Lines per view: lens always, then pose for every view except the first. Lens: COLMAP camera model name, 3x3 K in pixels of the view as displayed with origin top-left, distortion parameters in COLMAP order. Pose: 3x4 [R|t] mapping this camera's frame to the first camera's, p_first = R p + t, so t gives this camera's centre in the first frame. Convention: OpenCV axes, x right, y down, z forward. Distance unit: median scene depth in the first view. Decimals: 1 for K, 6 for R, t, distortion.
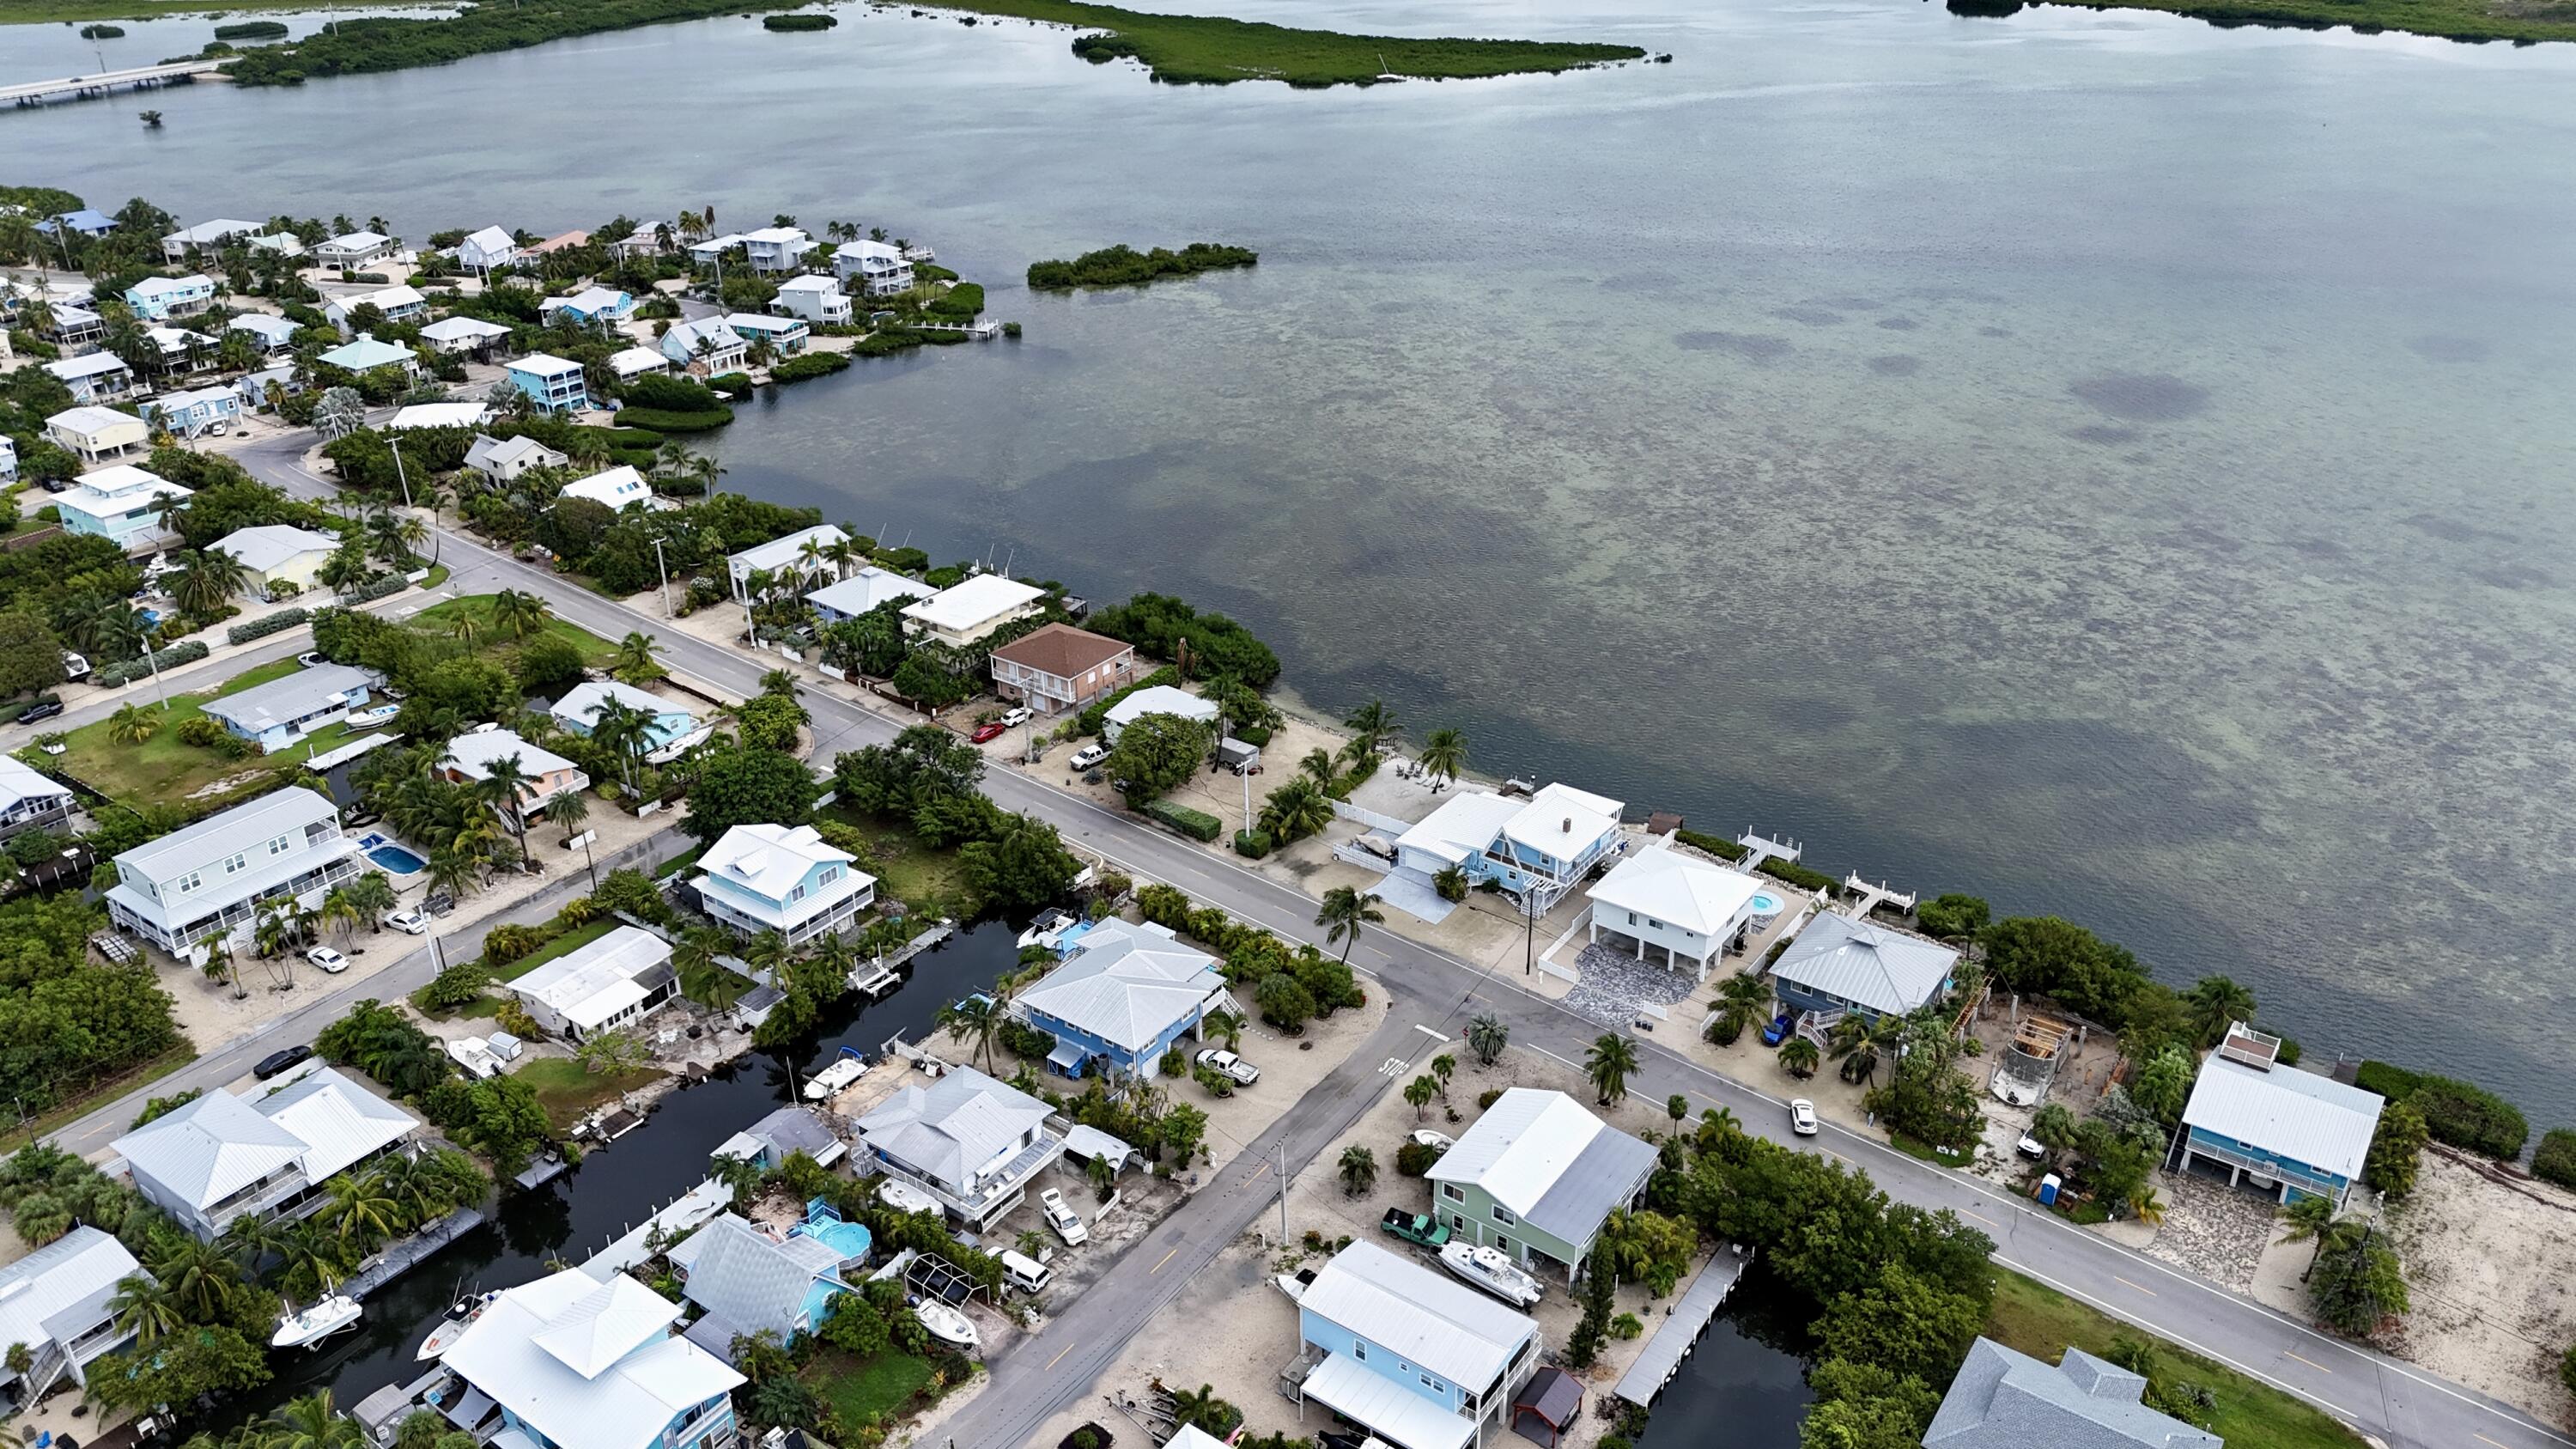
lens RADIAL K [[1914.3, 0, 1288.0], [0, 1914.3, 724.5], [0, 0, 1]] dist [0.030089, 0.001414]
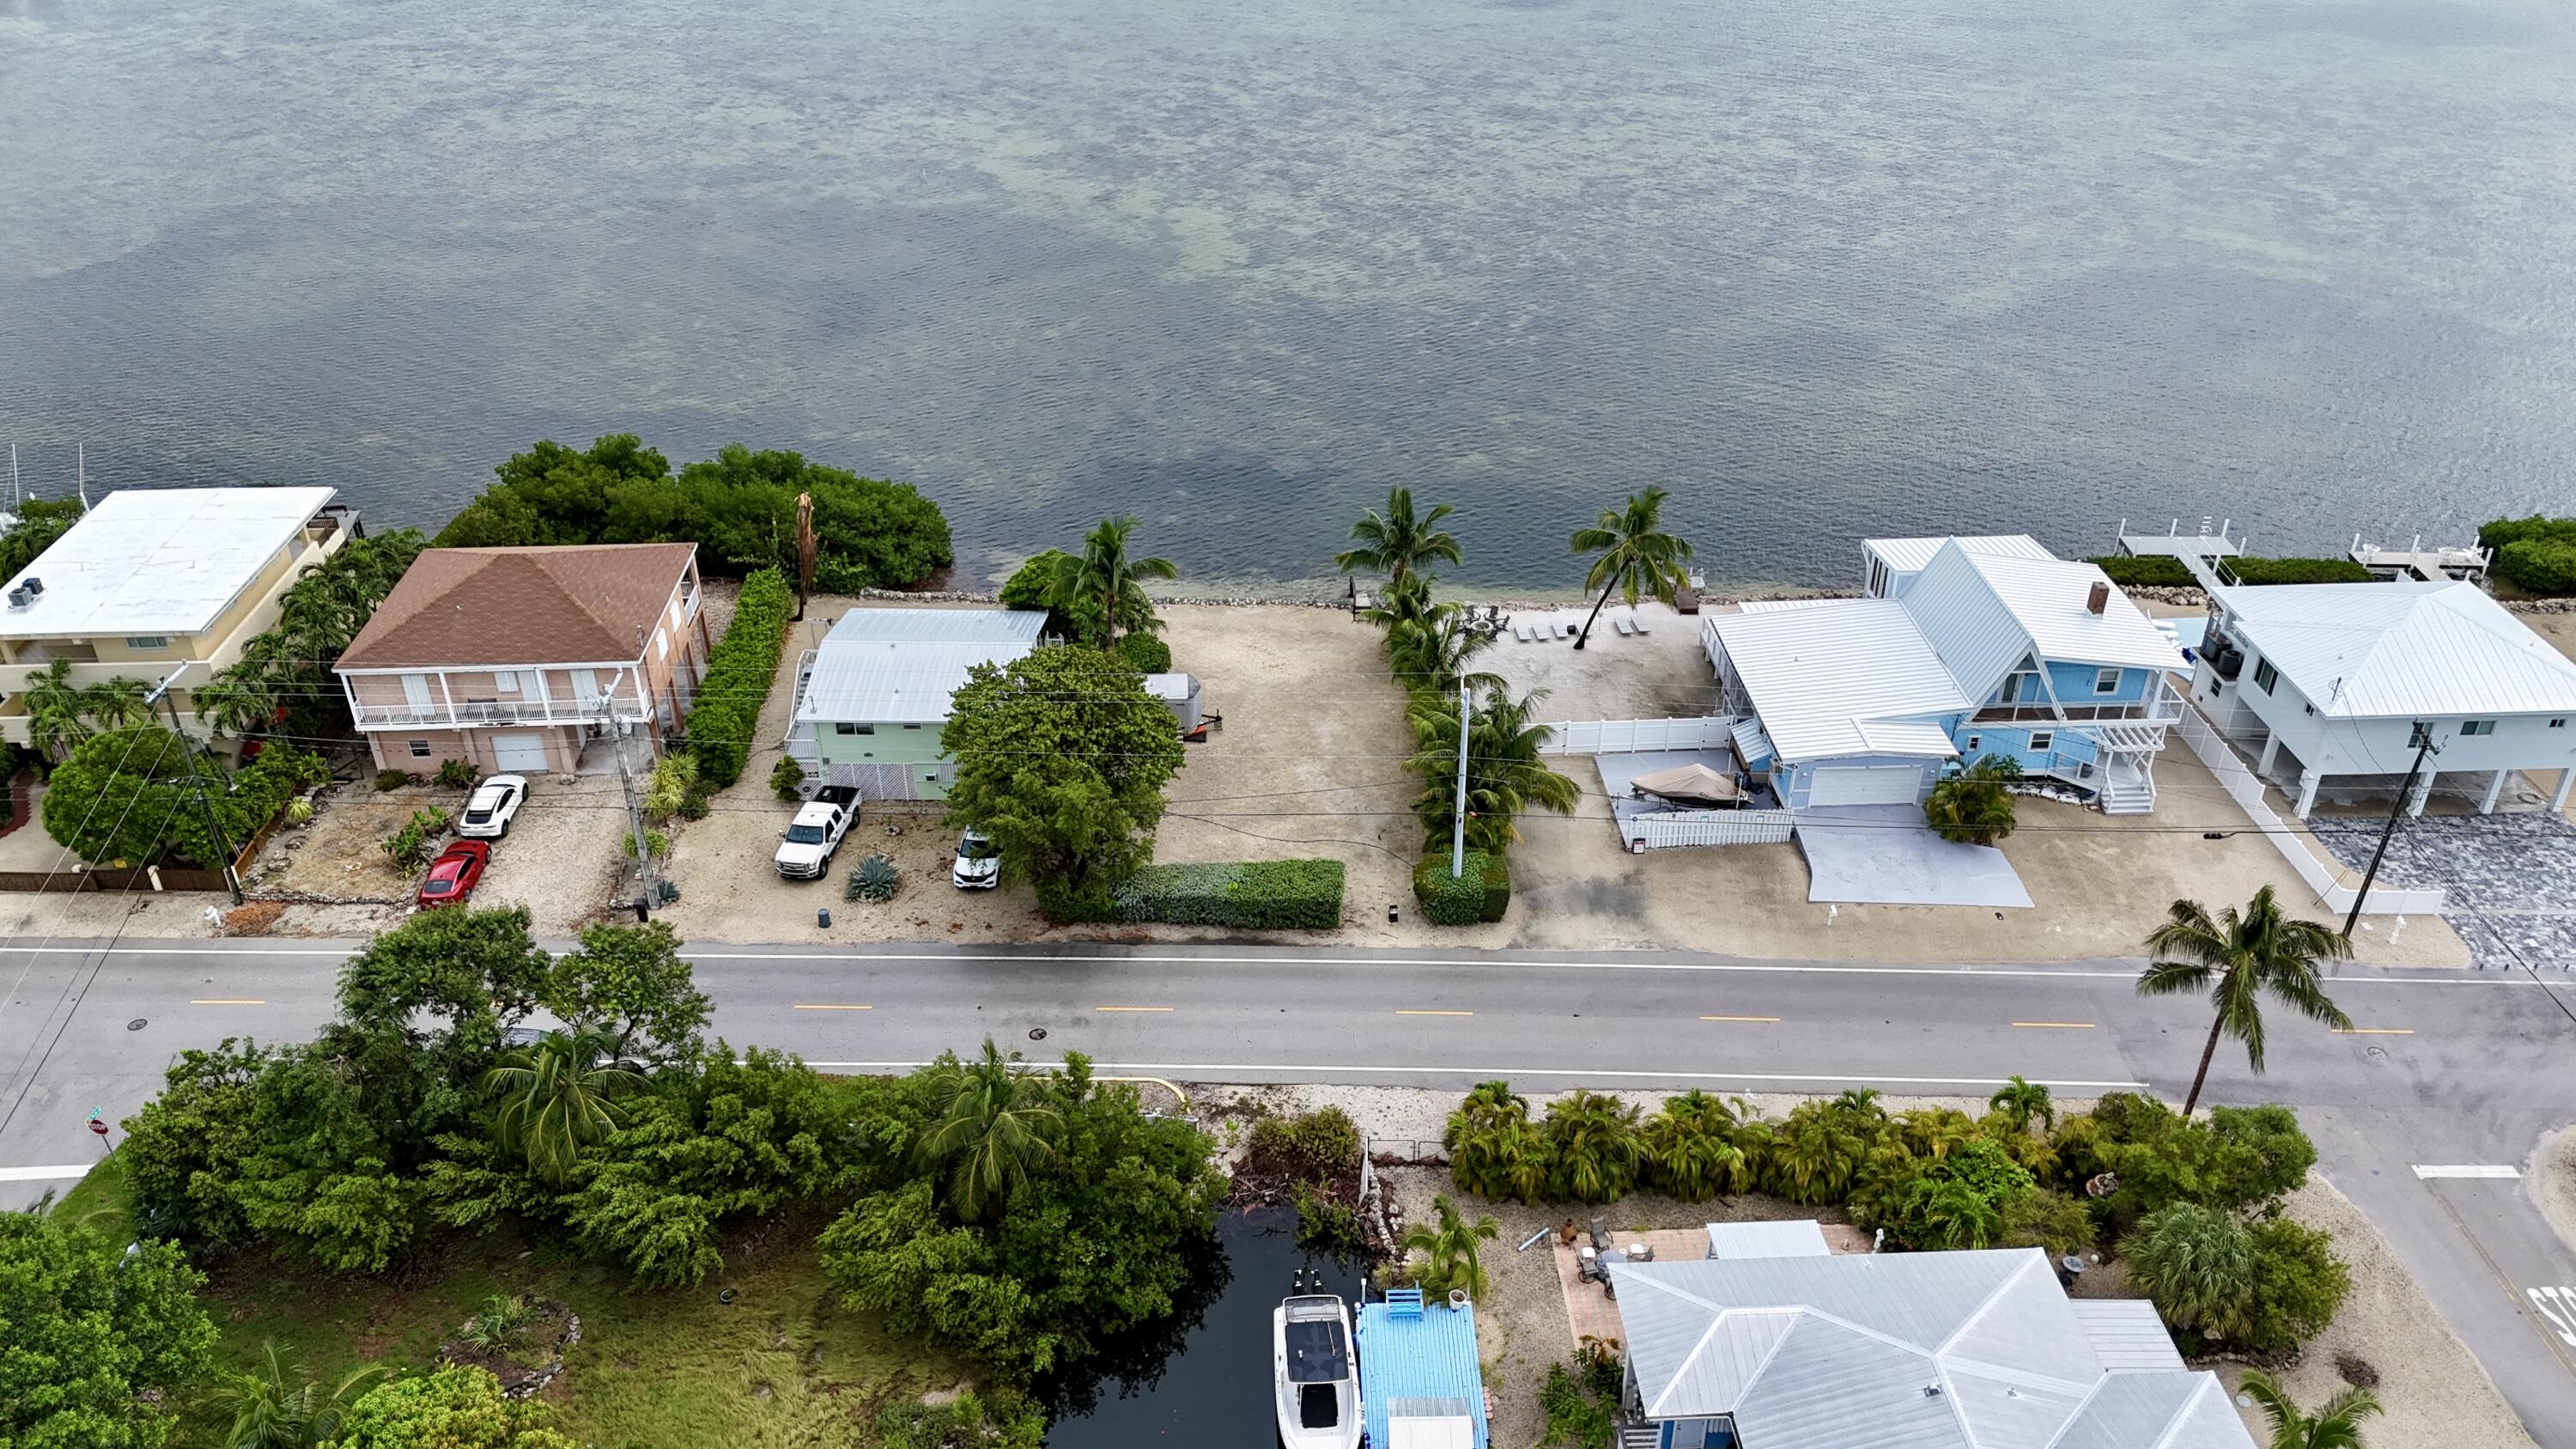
lens RADIAL K [[1914.3, 0, 1288.0], [0, 1914.3, 724.5], [0, 0, 1]] dist [0.030089, 0.001414]
pose [[0.784384, -0.314366, 0.534711, -0.207345], [0.271991, 0.949075, 0.158986, -0.034855], [-0.557461, 0.020730, 0.829945, 0.588606]]
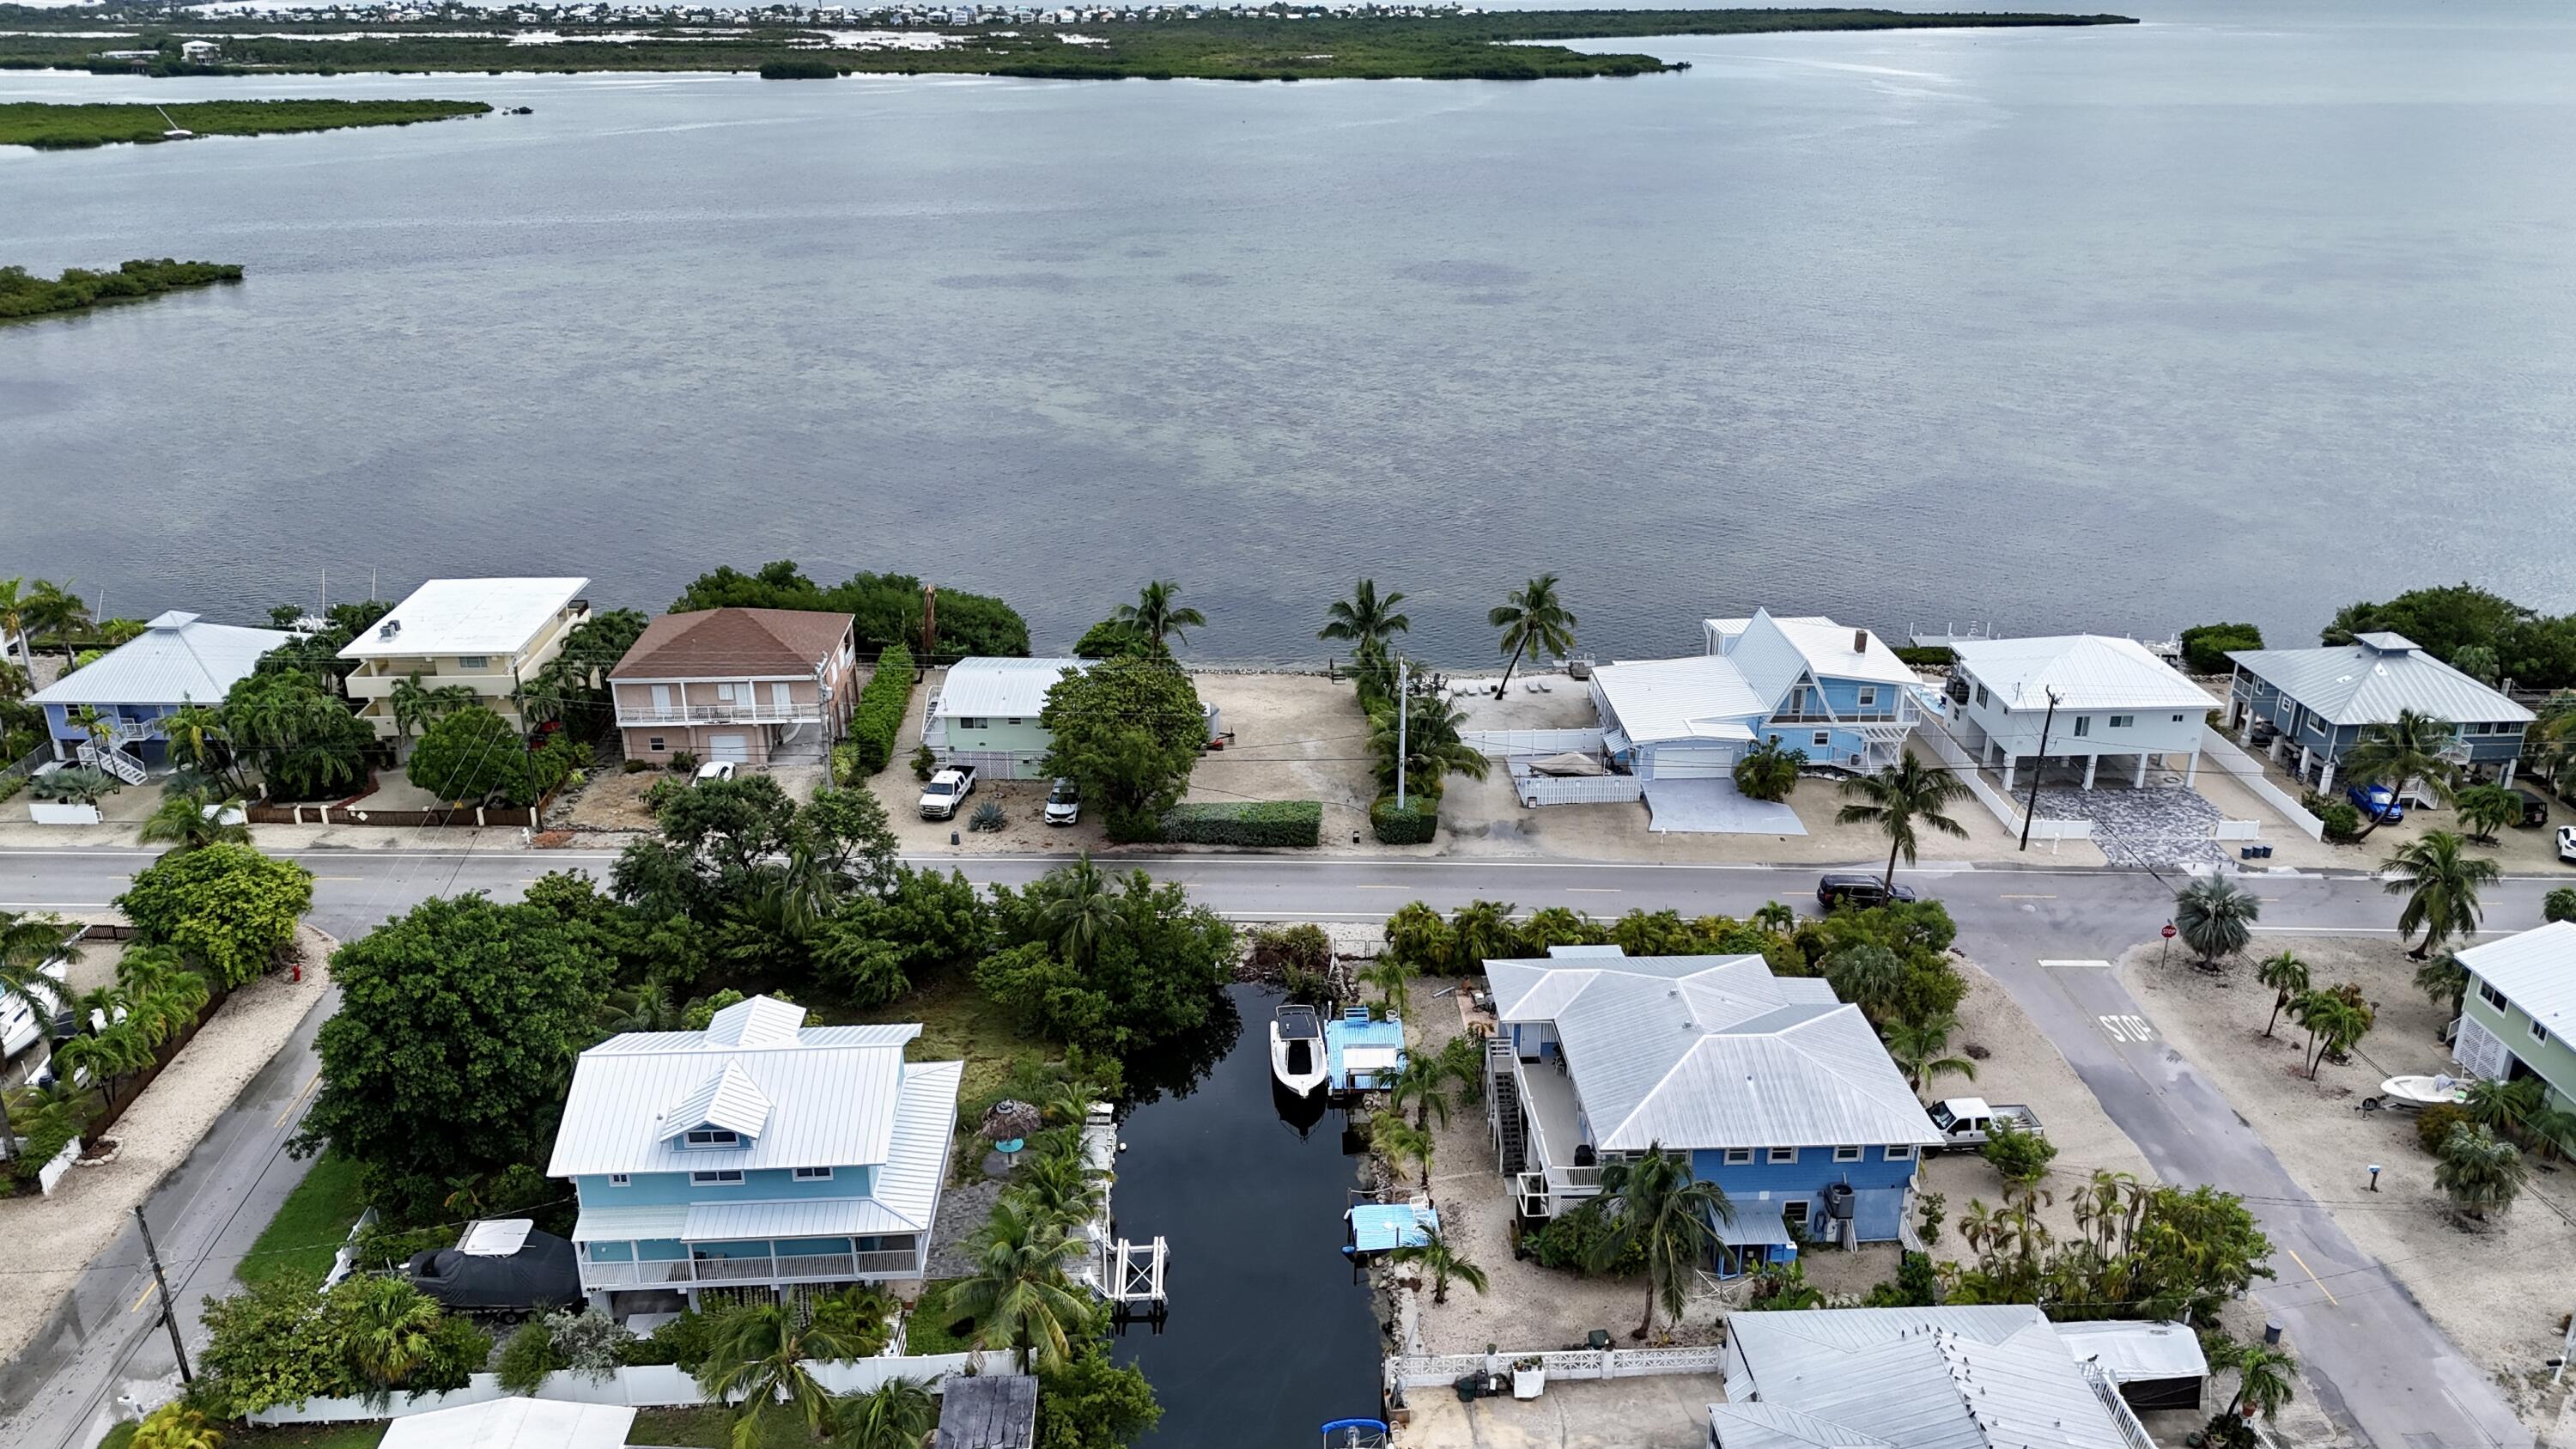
lens RADIAL K [[1896.7, 0, 1288.0], [0, 1896.7, 724.5], [0, 0, 1]] dist [0.050123, -0.003629]
pose [[0.785013, -0.222196, 0.578259, -0.302624], [0.268868, 0.963164, 0.005094, 0.020430], [-0.558090, 0.151476, 0.815838, 0.479144]]
